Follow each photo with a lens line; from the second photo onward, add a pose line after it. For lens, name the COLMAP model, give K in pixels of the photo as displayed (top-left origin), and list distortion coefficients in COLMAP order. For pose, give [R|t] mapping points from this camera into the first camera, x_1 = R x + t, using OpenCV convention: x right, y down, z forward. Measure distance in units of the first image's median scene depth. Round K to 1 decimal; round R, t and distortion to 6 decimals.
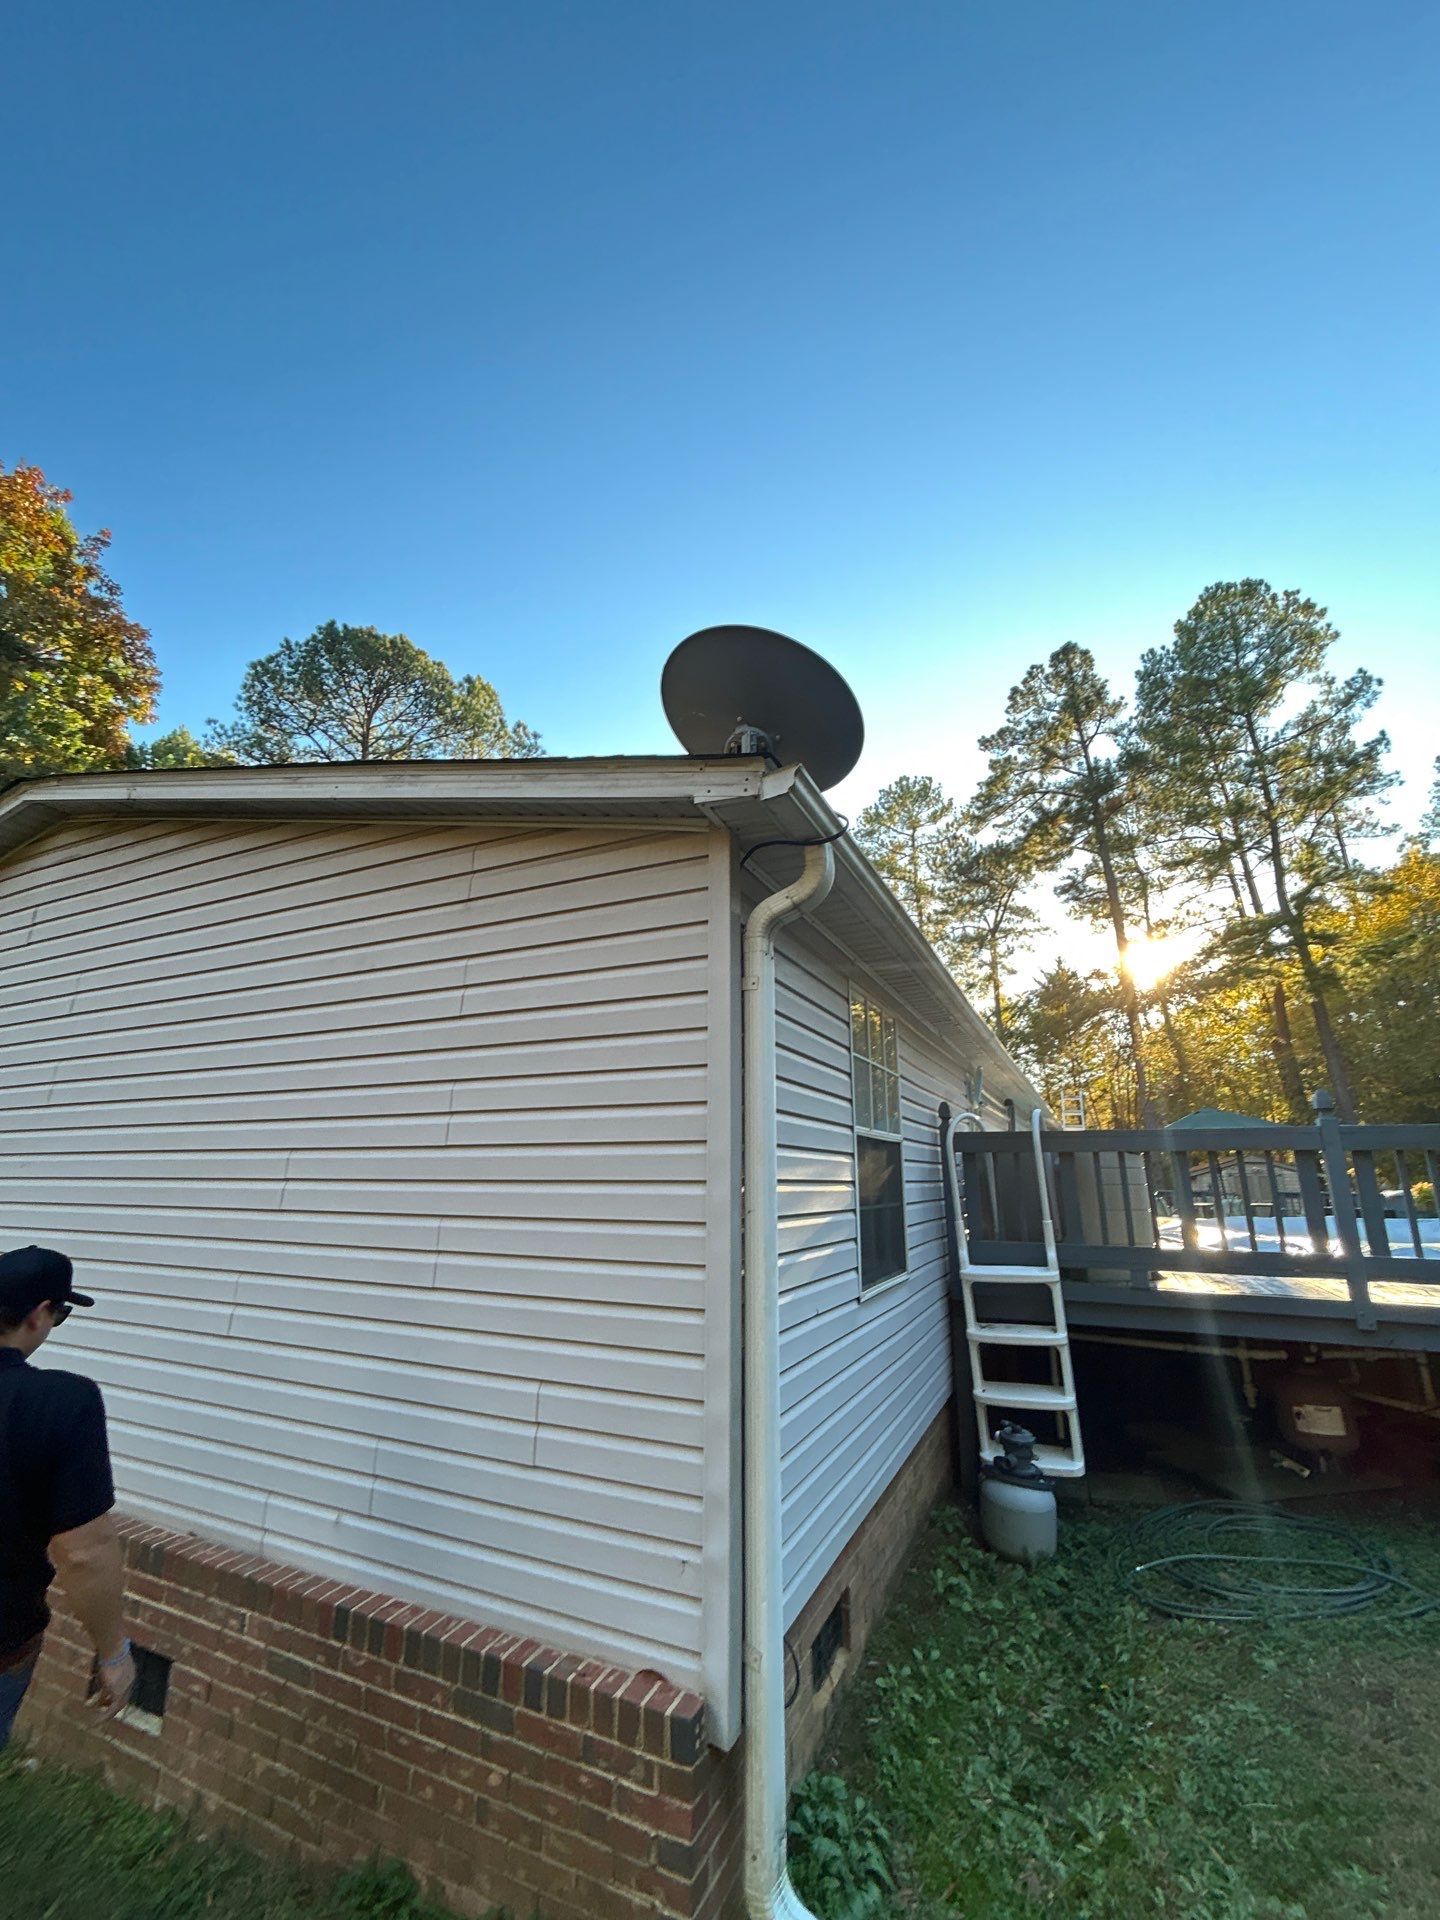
lens RADIAL K [[786.6, 0, 721.5], [0, 786.6, 960.0], [0, 0, 1]] dist [-0.000542, 0.000277]
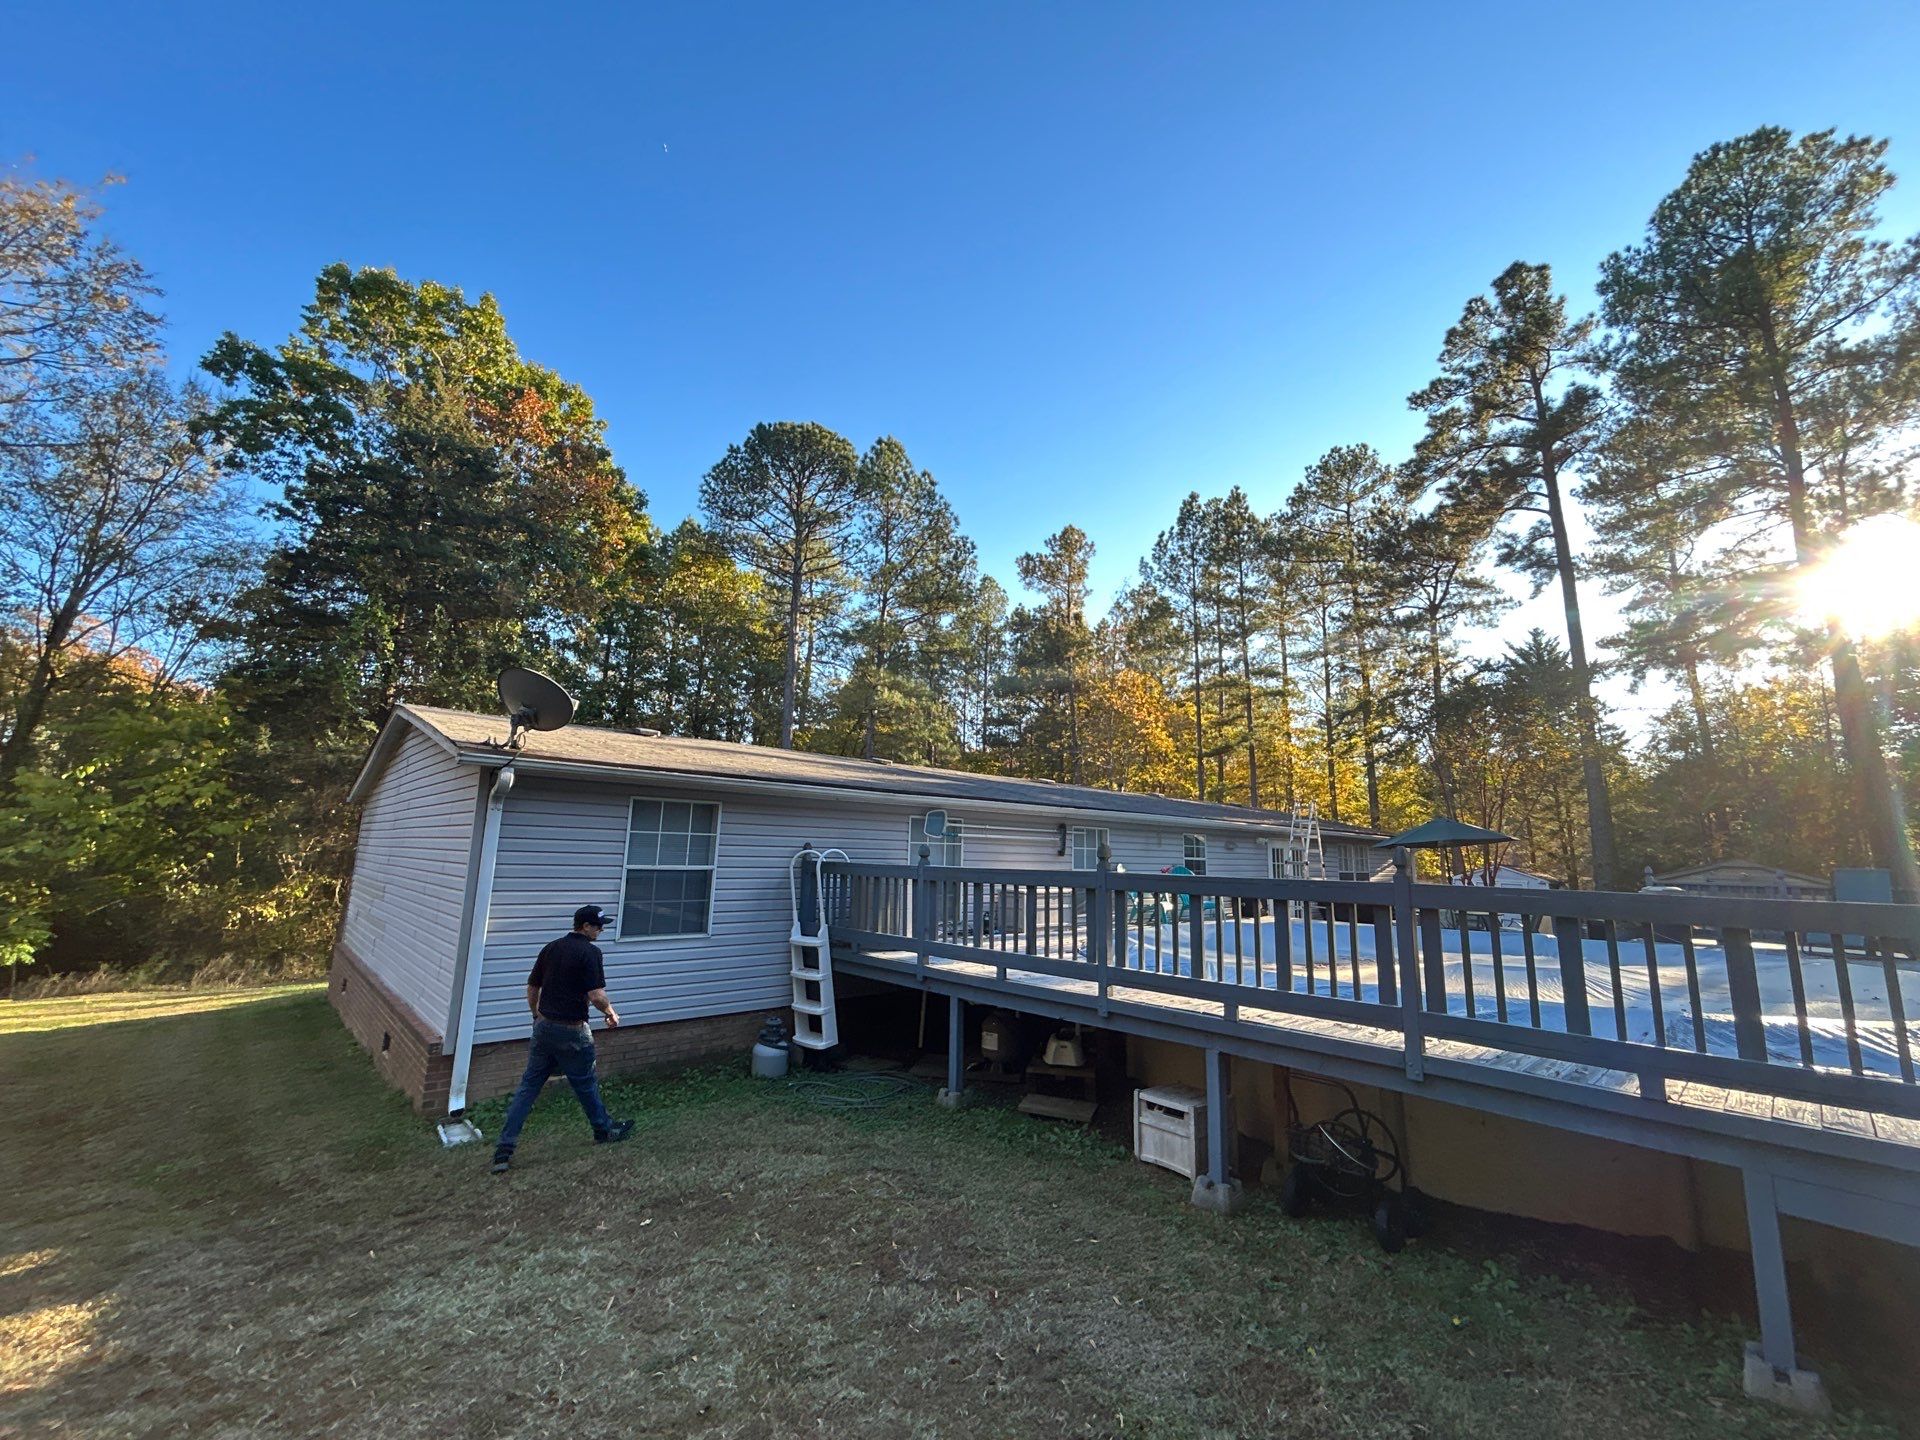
lens RADIAL K [[786.6, 0, 956.5], [0, 786.6, 719.2], [0, 0, 1]] dist [-0.000542, 0.000277]
pose [[0.922534, -0.046709, -0.383080, 0.186853], [0.082743, 0.993504, 0.078125, -0.029003], [0.376942, -0.103771, 0.920406, -0.063166]]
